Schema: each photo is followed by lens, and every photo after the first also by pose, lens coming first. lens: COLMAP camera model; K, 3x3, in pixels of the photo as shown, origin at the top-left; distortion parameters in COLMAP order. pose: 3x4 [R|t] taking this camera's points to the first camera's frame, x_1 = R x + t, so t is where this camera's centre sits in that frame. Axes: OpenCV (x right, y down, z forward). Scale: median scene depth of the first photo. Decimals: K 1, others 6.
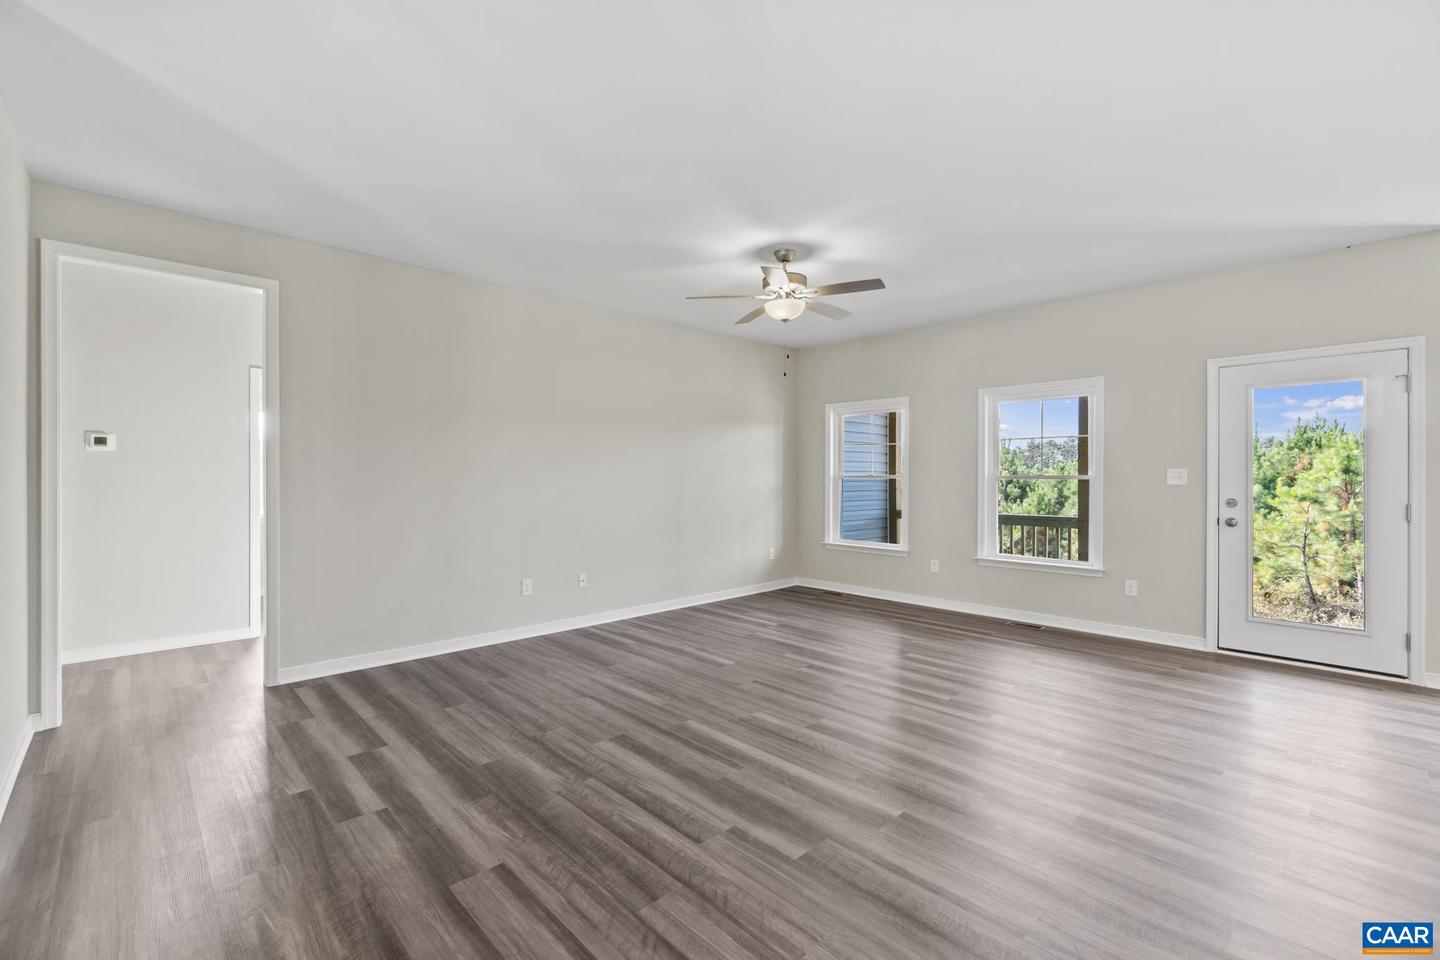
lens RADIAL K [[619.0, 0, 715.8], [0, 619.0, 476.7], [0, 0, 1]] dist [-0.003039, 0.000279]
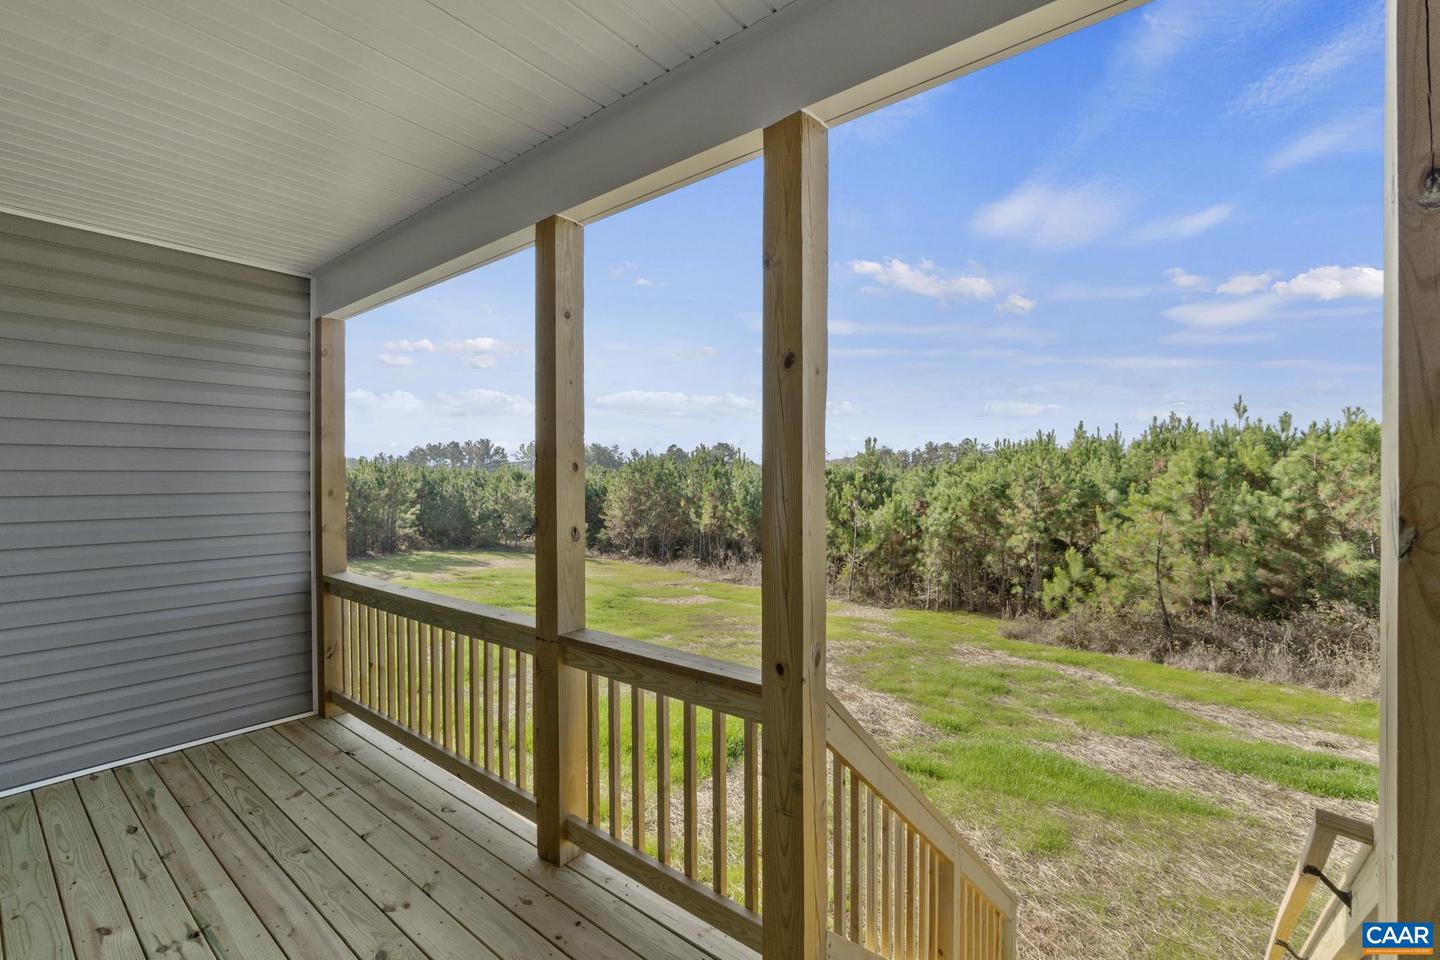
lens RADIAL K [[619.0, 0, 723.5], [0, 619.0, 480.4], [0, 0, 1]] dist [-0.003039, 0.000279]
pose [[0.990092, -0.004687, 0.140343, 0.220016], [0.004327, 0.999987, 0.002870, -0.006924], [-0.140354, -0.002234, 0.990099, 0.218480]]
